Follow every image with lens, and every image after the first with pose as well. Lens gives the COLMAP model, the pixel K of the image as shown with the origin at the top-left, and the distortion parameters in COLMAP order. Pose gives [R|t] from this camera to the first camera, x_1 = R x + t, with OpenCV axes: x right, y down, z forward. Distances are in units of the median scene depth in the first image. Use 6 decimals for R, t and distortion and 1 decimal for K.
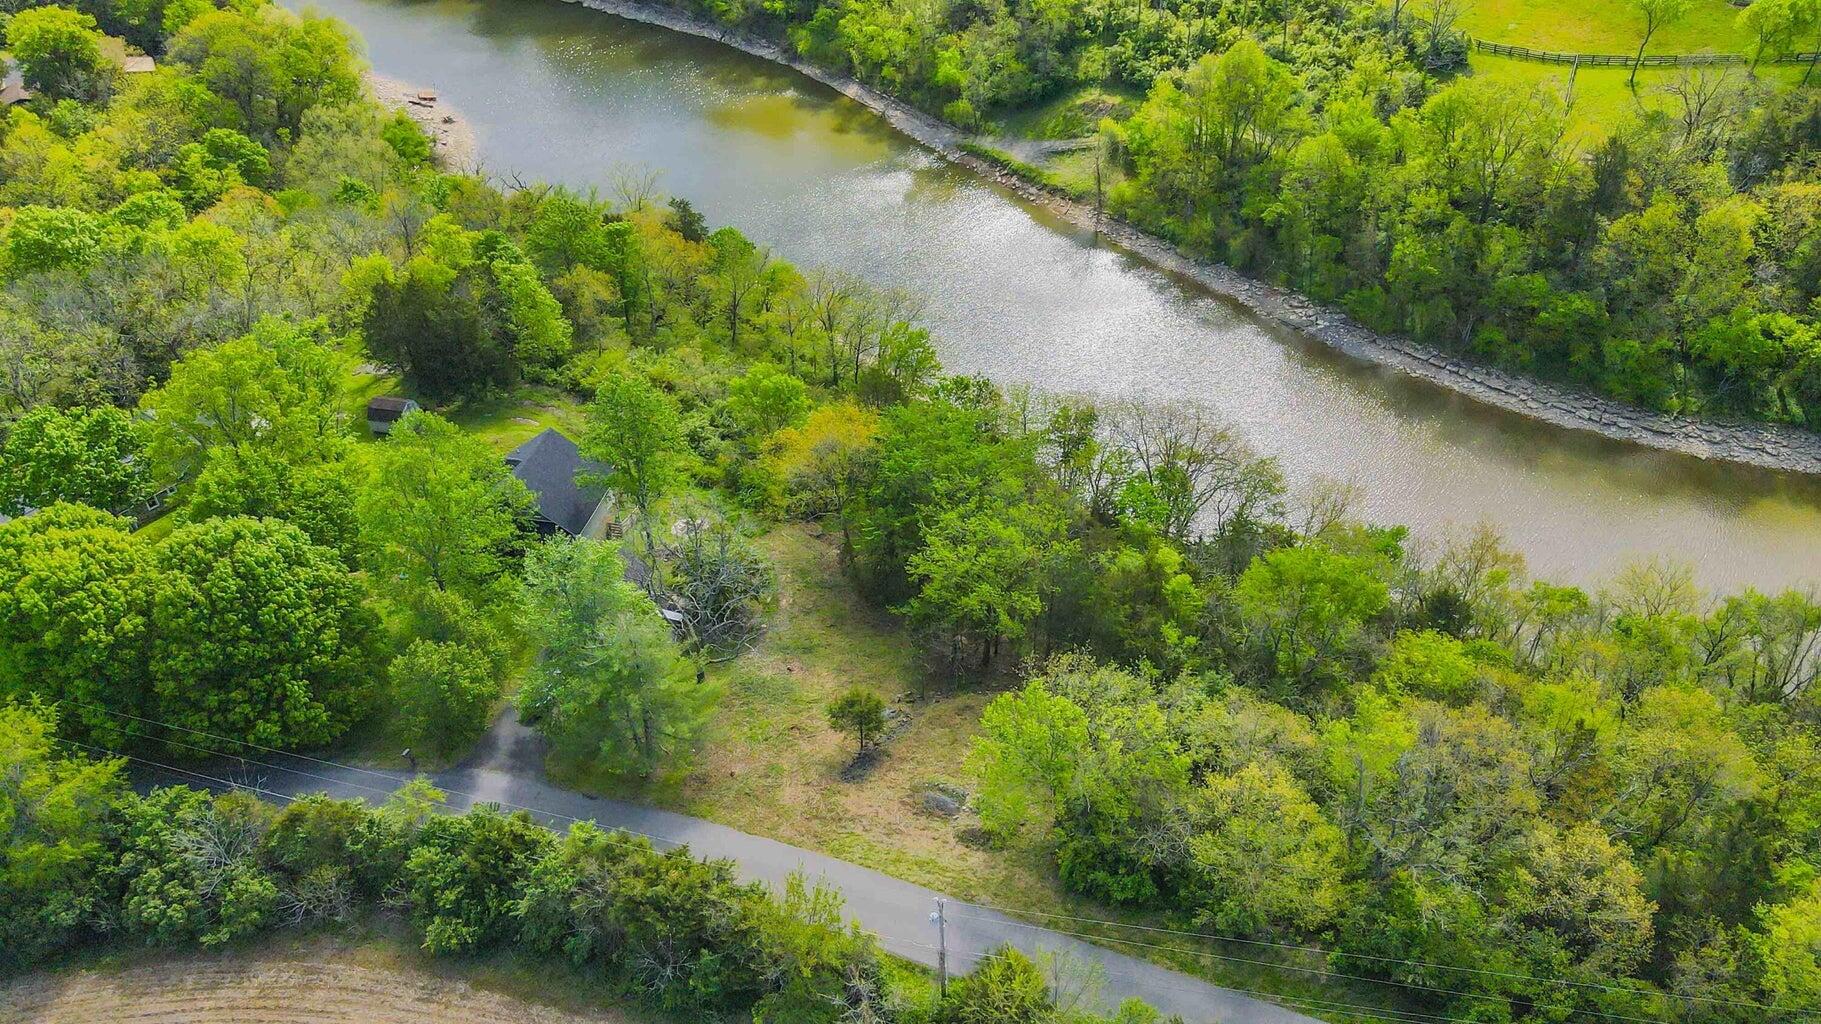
lens RADIAL K [[1334.1, 0, 910.5], [0, 1334.1, 512.0], [0, 0, 1]] dist [0.021001, 0.007669]
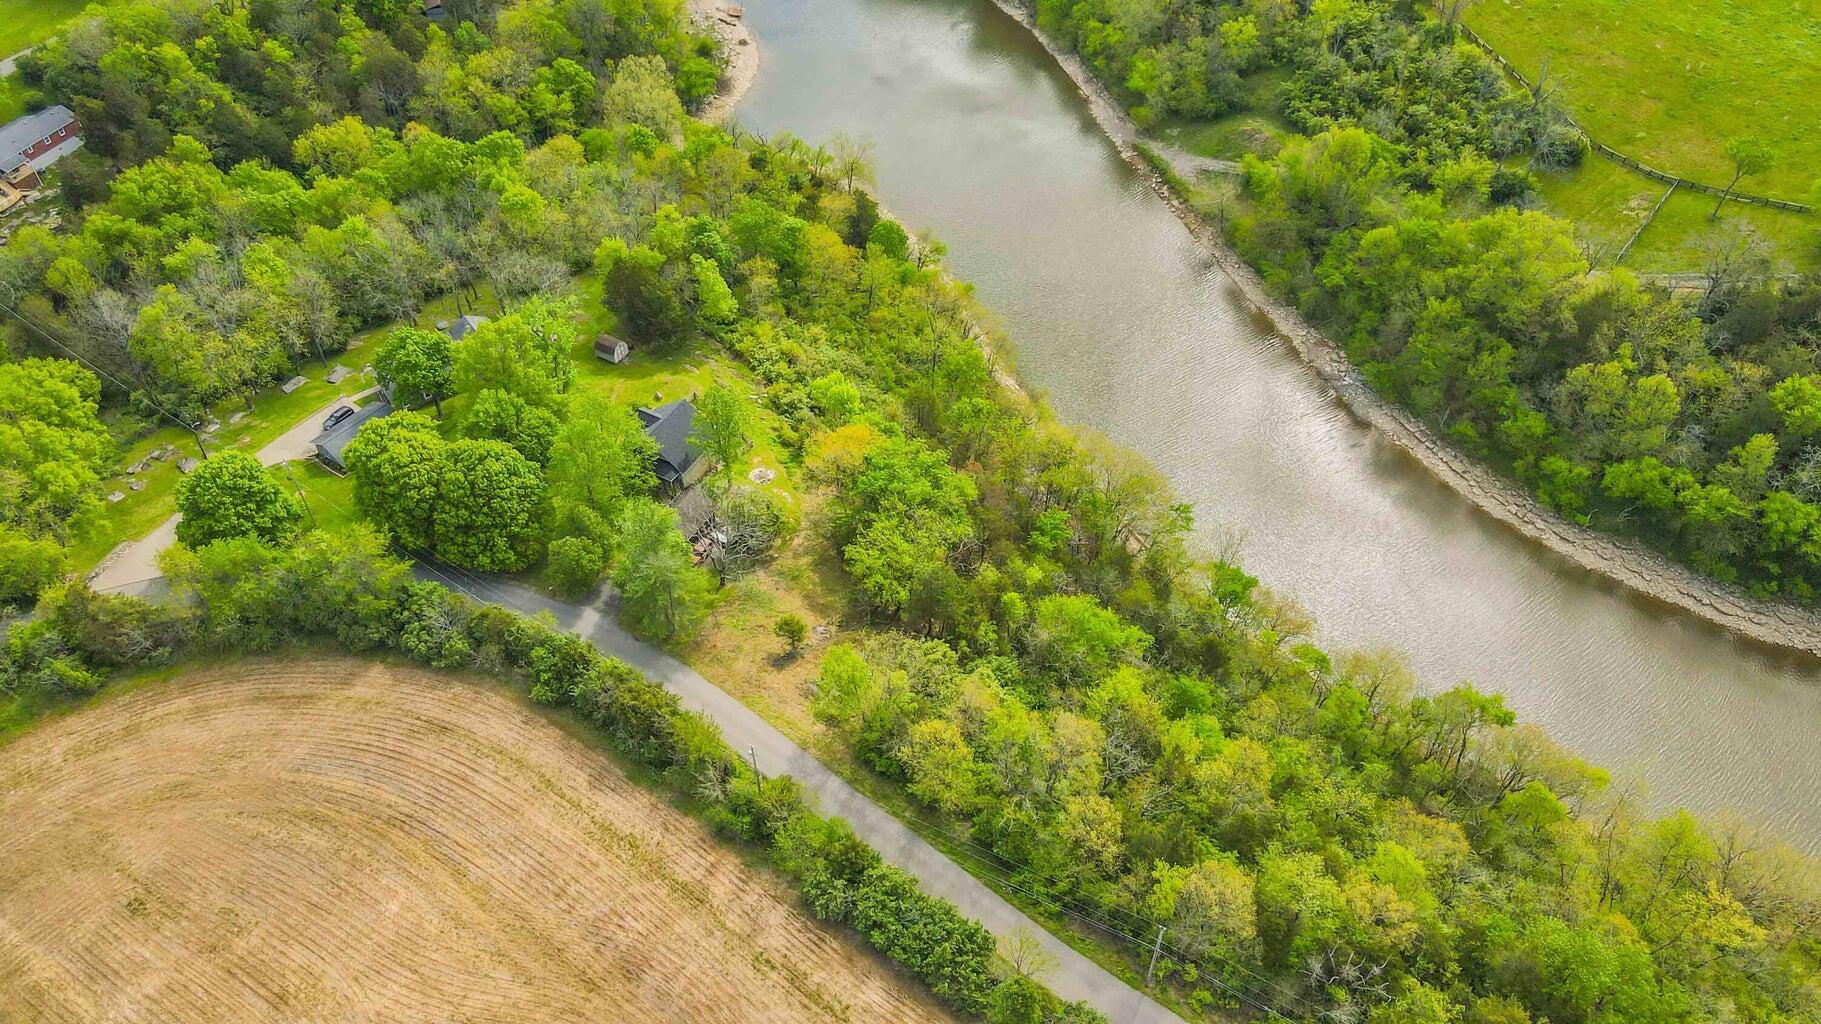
lens RADIAL K [[1357.9, 0, 908.6], [0, 1357.9, 484.0], [0, 0, 1]] dist [0.023375, 0.004413]
pose [[0.953552, 0.229217, -0.195444, 0.400194], [-0.203096, 0.968387, 0.144839, -0.313446], [0.222465, -0.098418, 0.969960, -0.645015]]
